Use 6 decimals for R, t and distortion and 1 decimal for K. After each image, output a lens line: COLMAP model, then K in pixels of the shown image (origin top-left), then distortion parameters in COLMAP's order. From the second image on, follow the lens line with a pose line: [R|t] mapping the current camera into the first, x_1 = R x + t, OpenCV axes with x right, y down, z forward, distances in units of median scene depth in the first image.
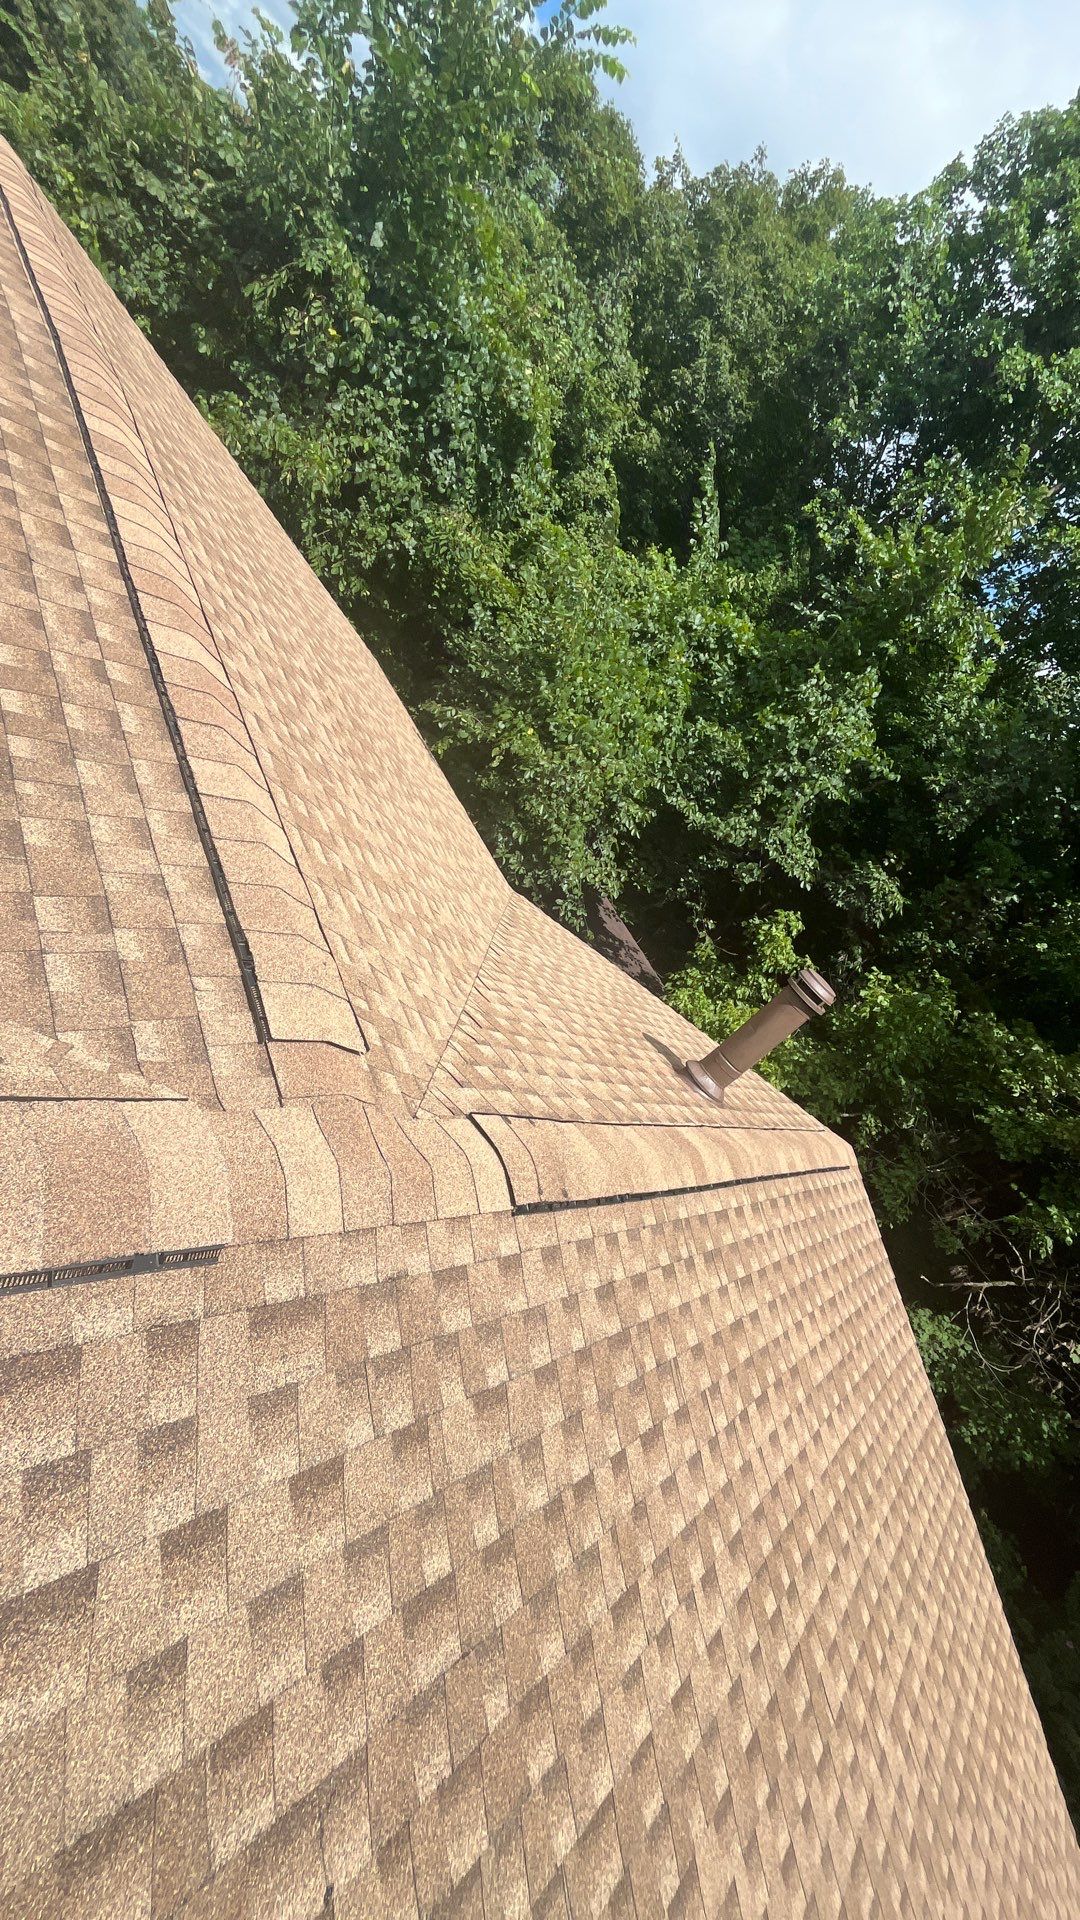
lens RADIAL K [[781.6, 0, 542.4], [0, 781.6, 959.2], [0, 0, 1]] dist [-0.002677, -0.000444]
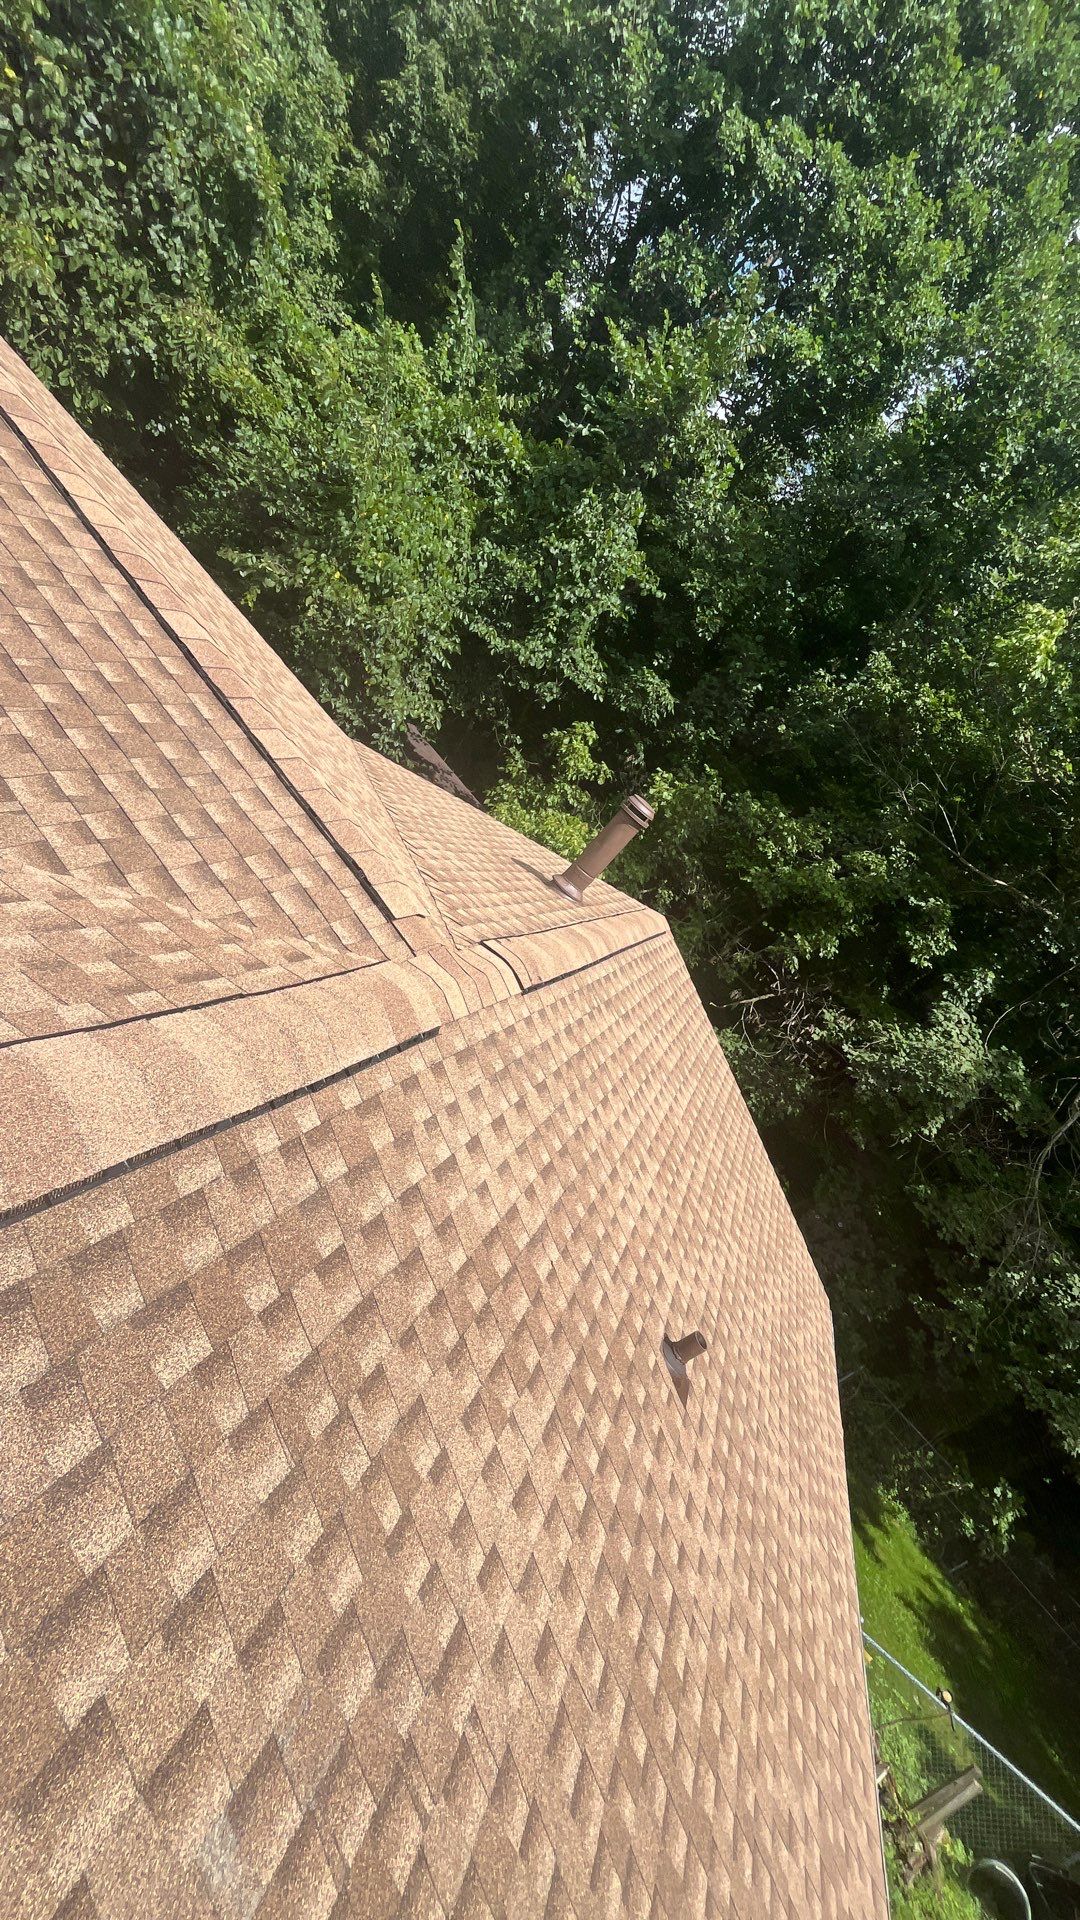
lens RADIAL K [[781.6, 0, 548.7], [0, 781.6, 956.1], [0, 0, 1]] dist [-0.002677, -0.000444]
pose [[0.950657, -0.182468, 0.250912, -0.098609], [0.115466, 0.958749, 0.259745, -0.046021], [-0.287957, -0.217957, 0.932510, -0.142626]]
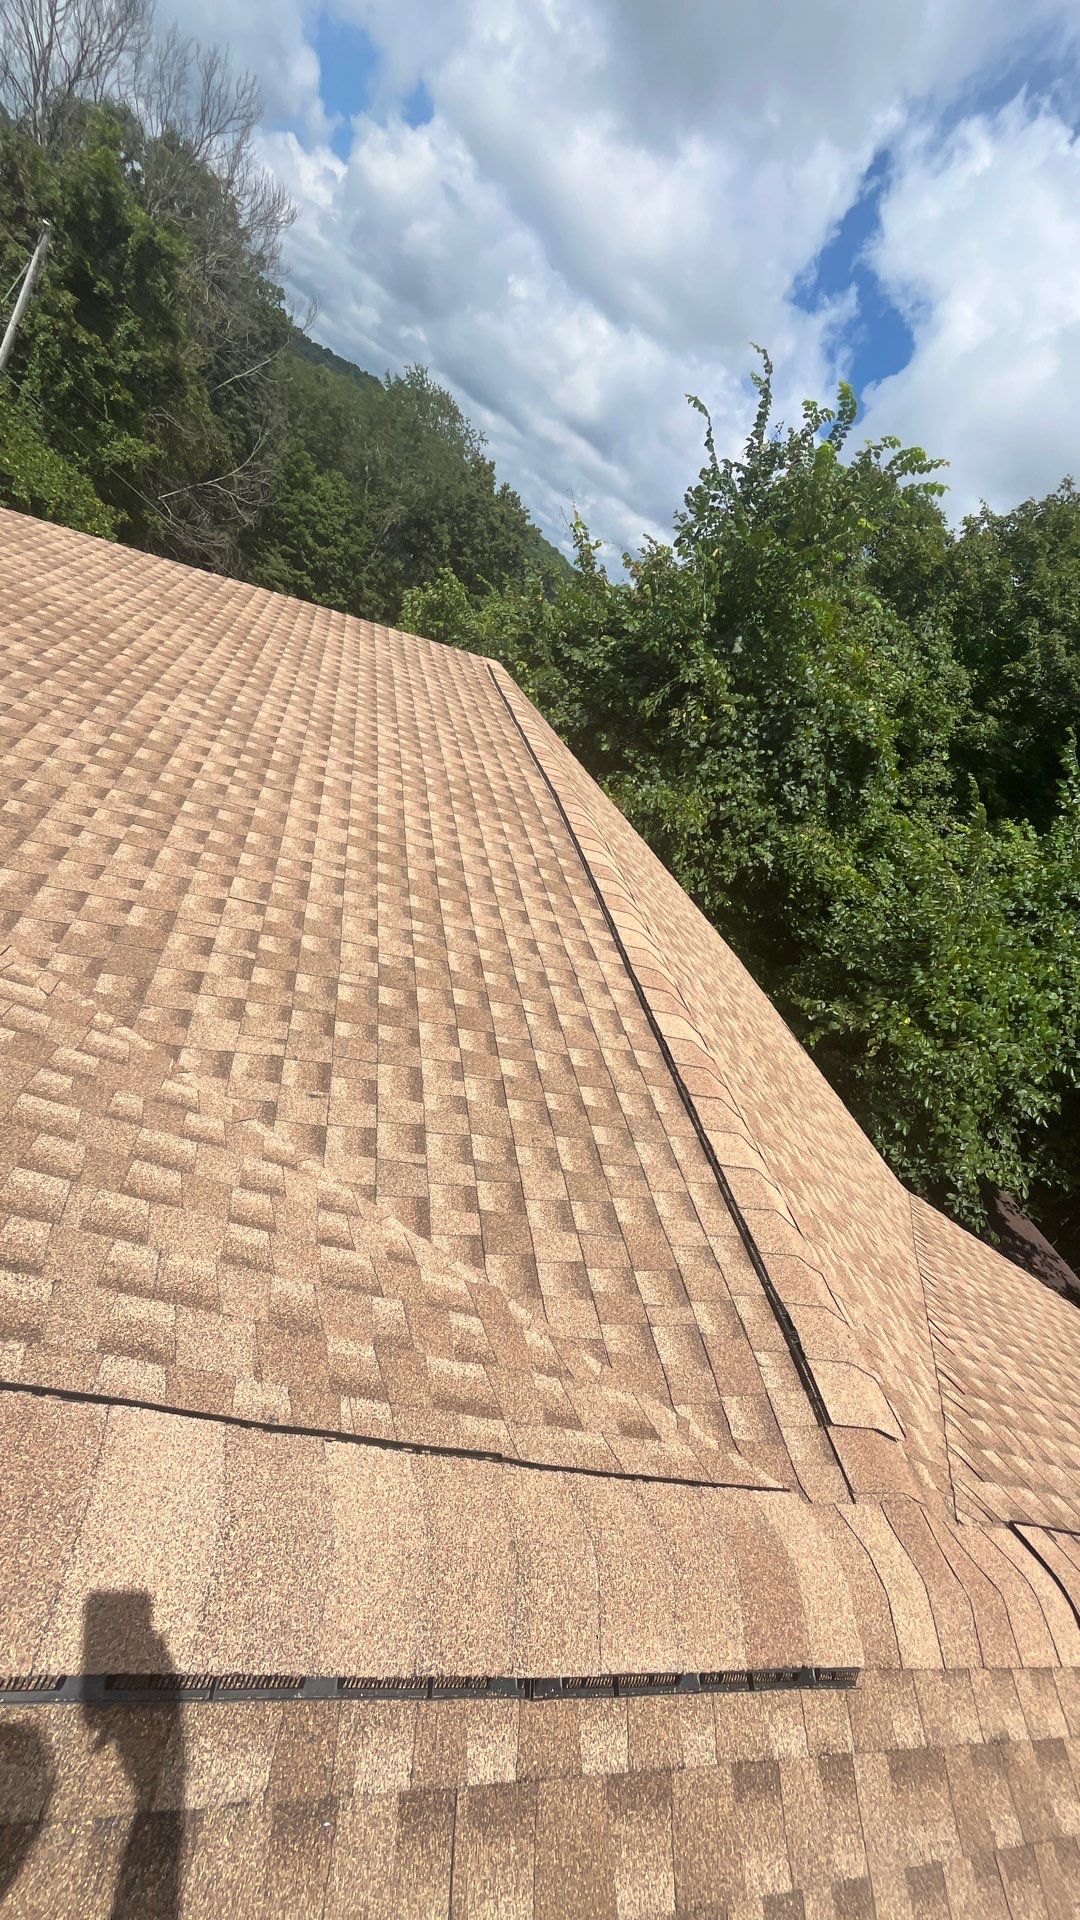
lens RADIAL K [[781.6, 0, 536.5], [0, 781.6, 951.5], [0, 0, 1]] dist [-0.002677, -0.000444]
pose [[0.916218, -0.079292, -0.392757, -0.051268], [-0.056554, 0.944820, -0.322673, -0.030391], [0.396670, 0.317850, 0.861176, -0.063830]]
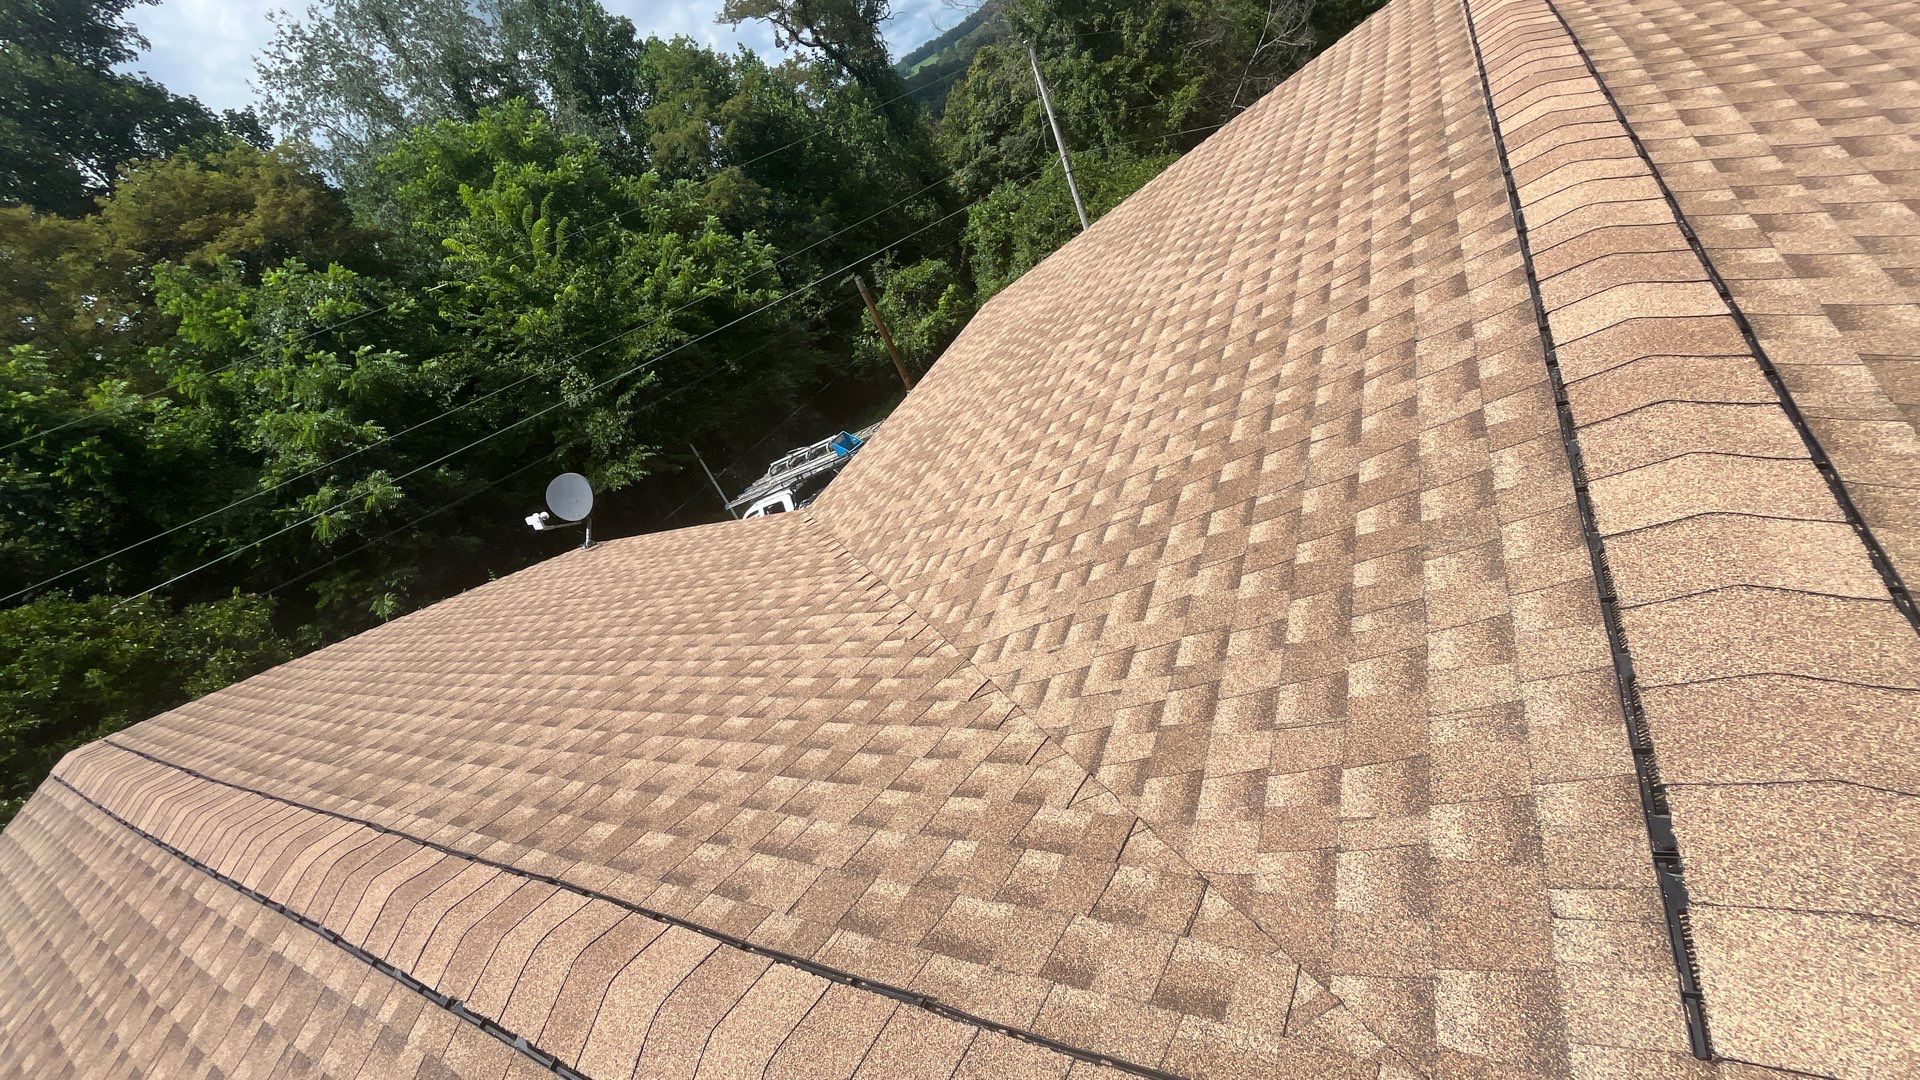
lens RADIAL K [[781.6, 0, 939.9], [0, 781.6, 524.1], [0, 0, 1]] dist [-0.002677, -0.000444]
pose [[-0.046587, -0.343621, -0.937952, 0.043625], [0.105642, 0.932011, -0.346691, -0.016168], [0.993312, -0.115238, -0.007119, 0.123340]]
